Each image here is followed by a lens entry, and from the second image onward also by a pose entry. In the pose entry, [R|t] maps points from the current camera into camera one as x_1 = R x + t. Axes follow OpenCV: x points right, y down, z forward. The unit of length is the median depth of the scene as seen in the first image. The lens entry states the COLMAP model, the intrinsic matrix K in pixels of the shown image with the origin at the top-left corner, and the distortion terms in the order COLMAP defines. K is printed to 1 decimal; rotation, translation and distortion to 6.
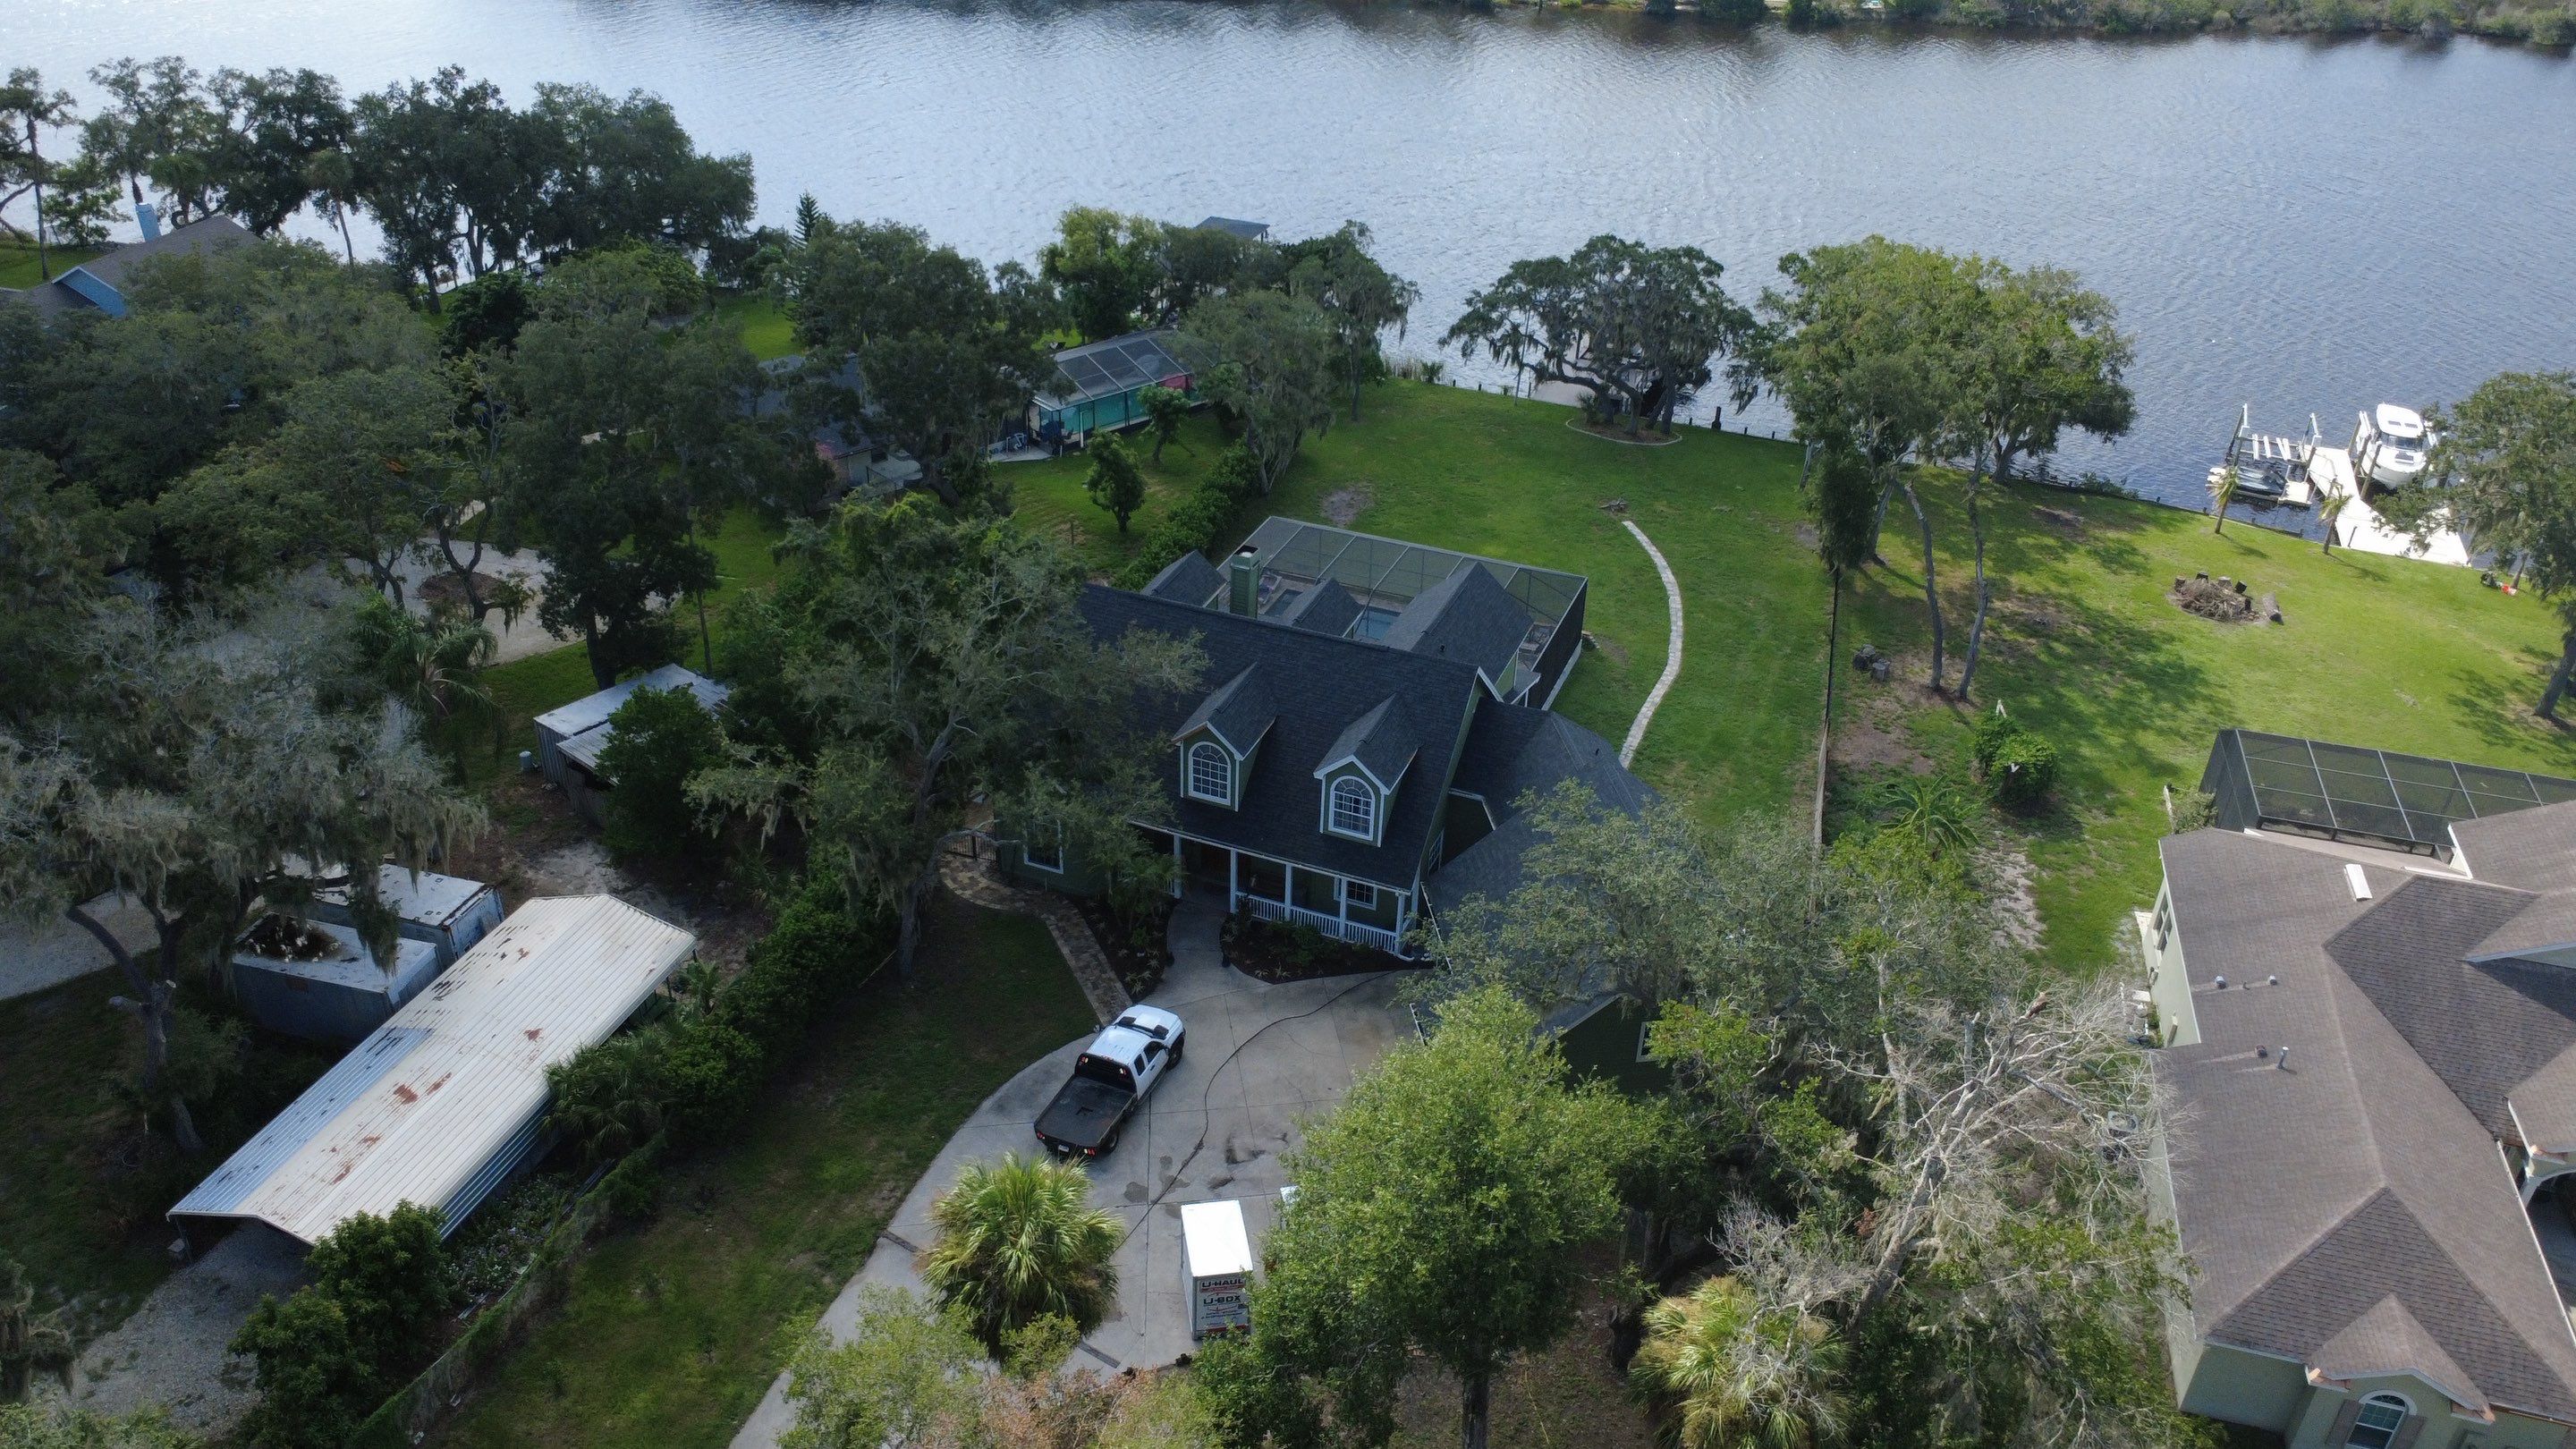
lens RADIAL K [[1866.8, 0, 1292.4], [0, 1866.8, 716.3], [0, 0, 1]] dist [-0.000200, 0.002385]
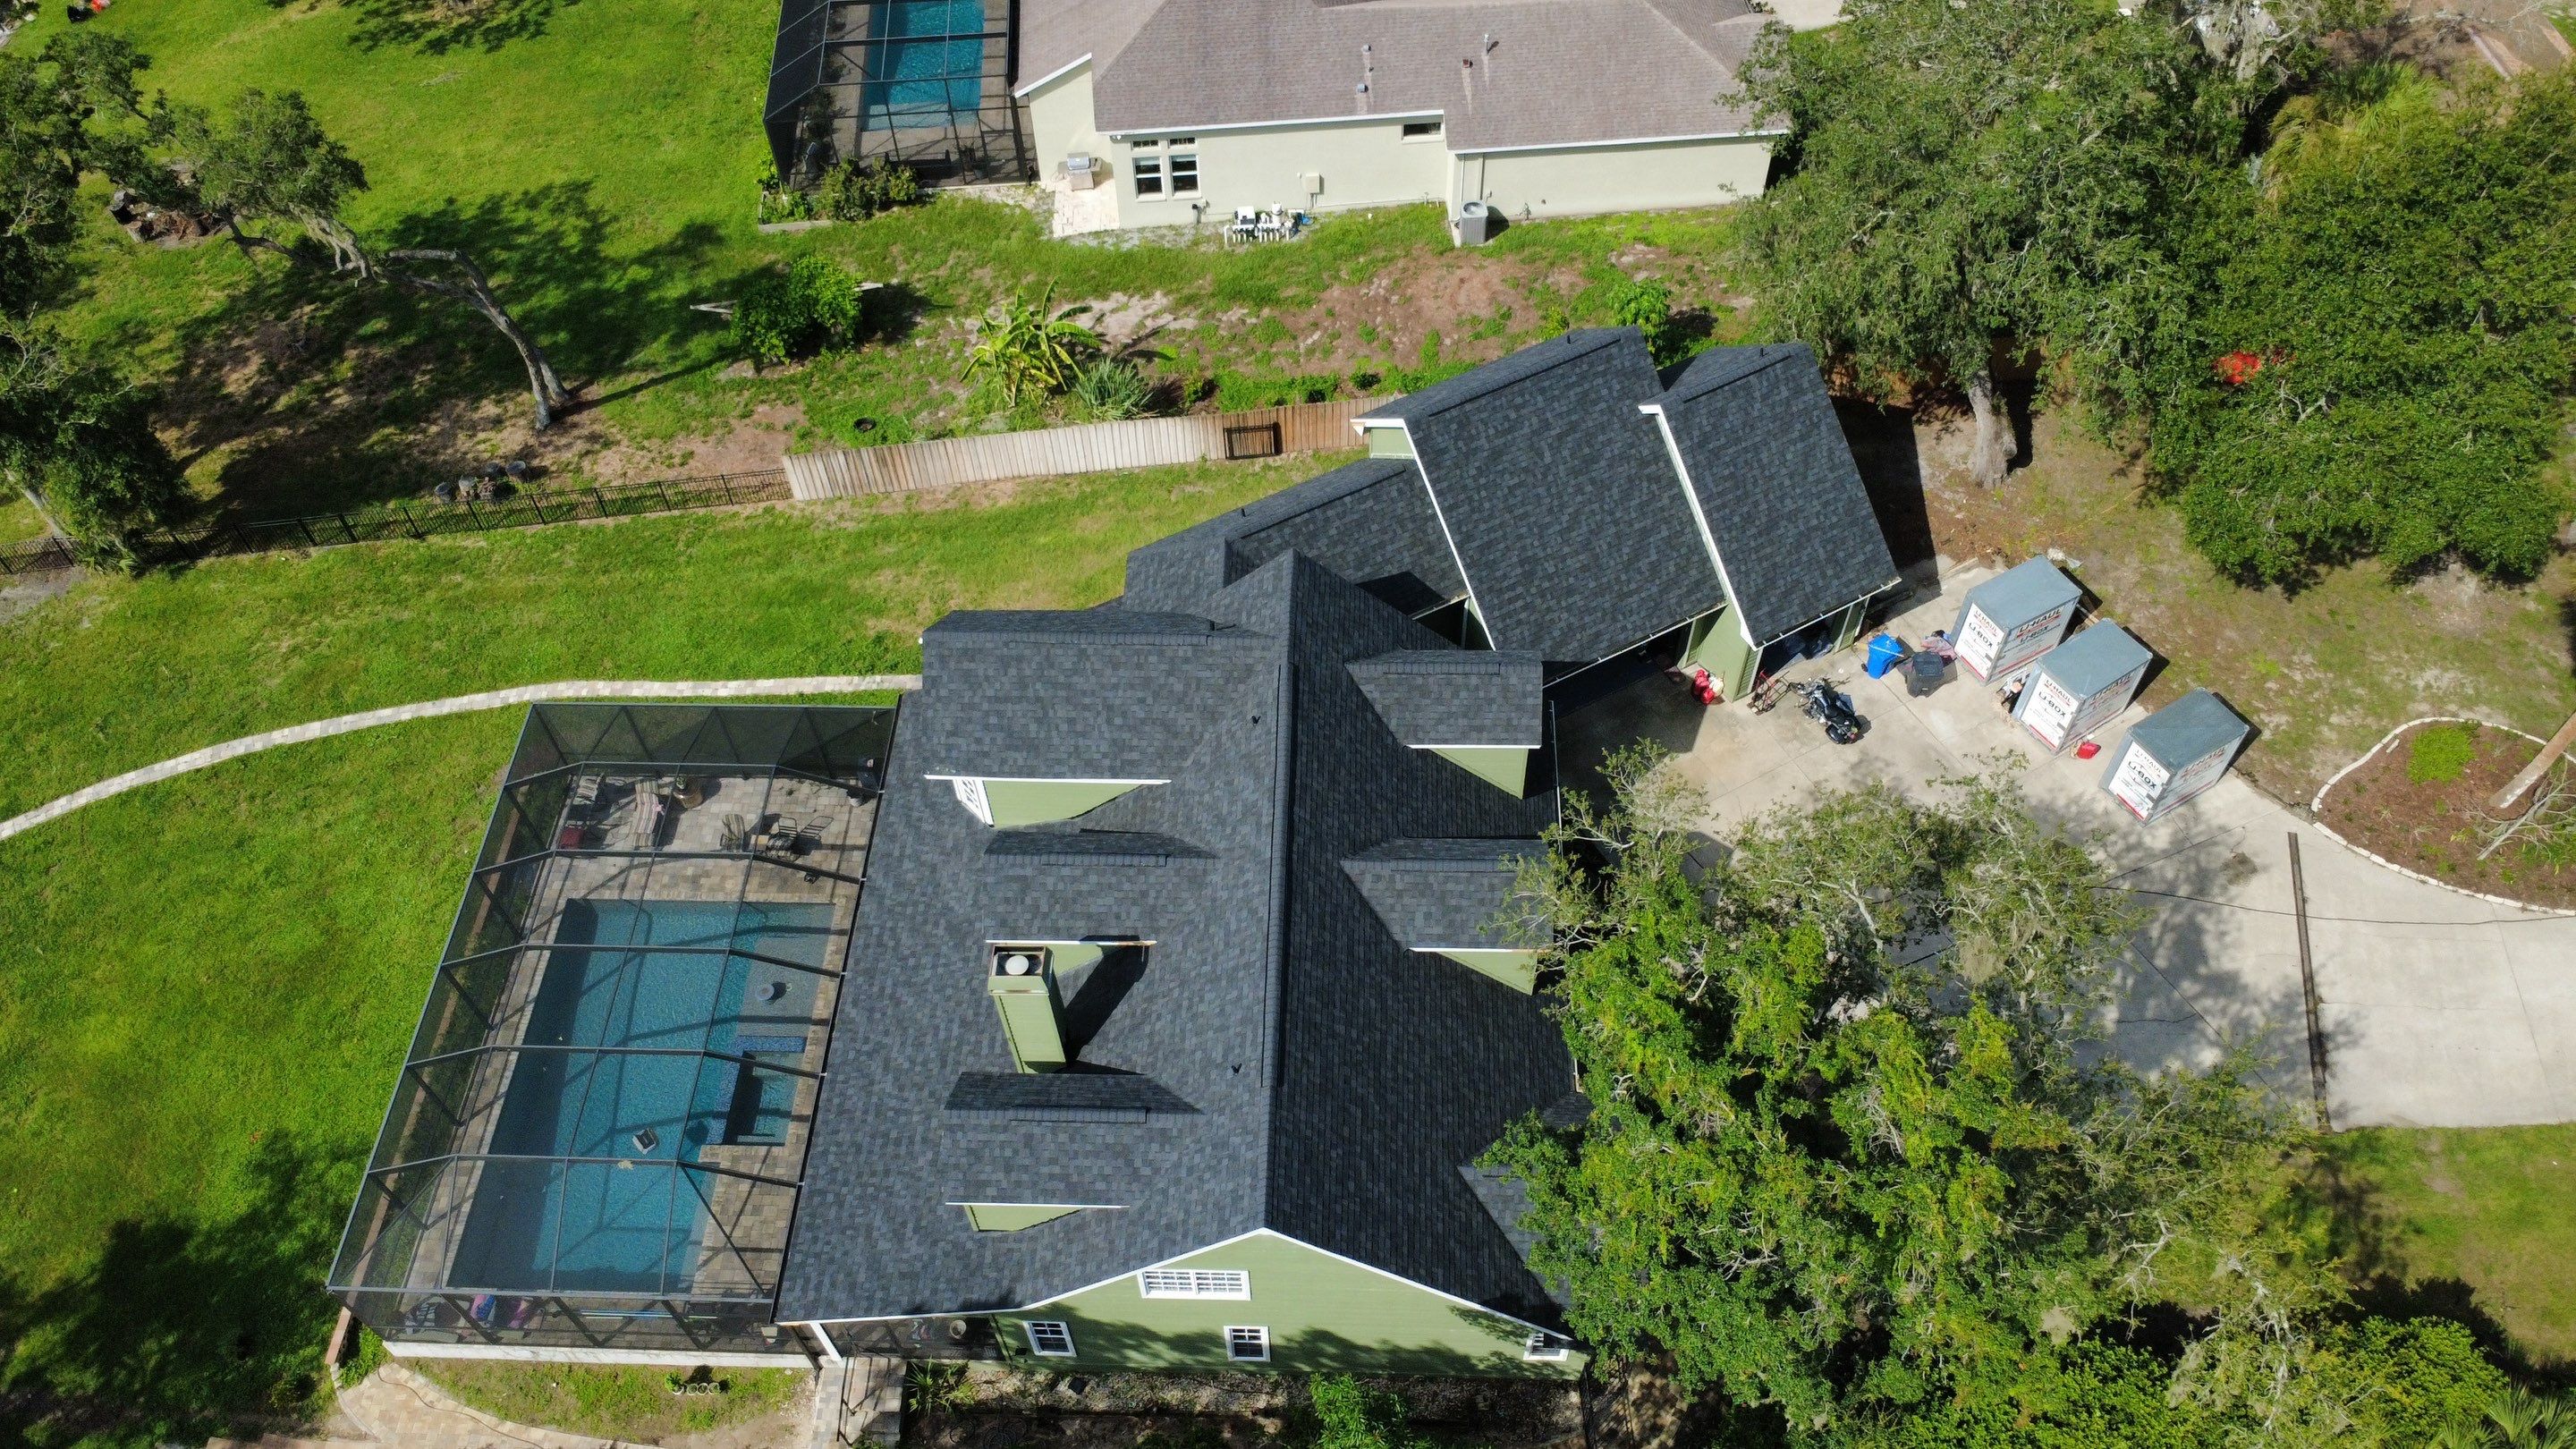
lens RADIAL K [[1866.8, 0, 1279.0], [0, 1866.8, 724.2], [0, 0, 1]] dist [-0.000200, 0.002385]
pose [[-0.339922, -0.758179, 0.556433, -0.240726], [0.496244, 0.357989, 0.790939, -0.407572], [-0.798871, 0.544984, 0.254554, 0.672148]]
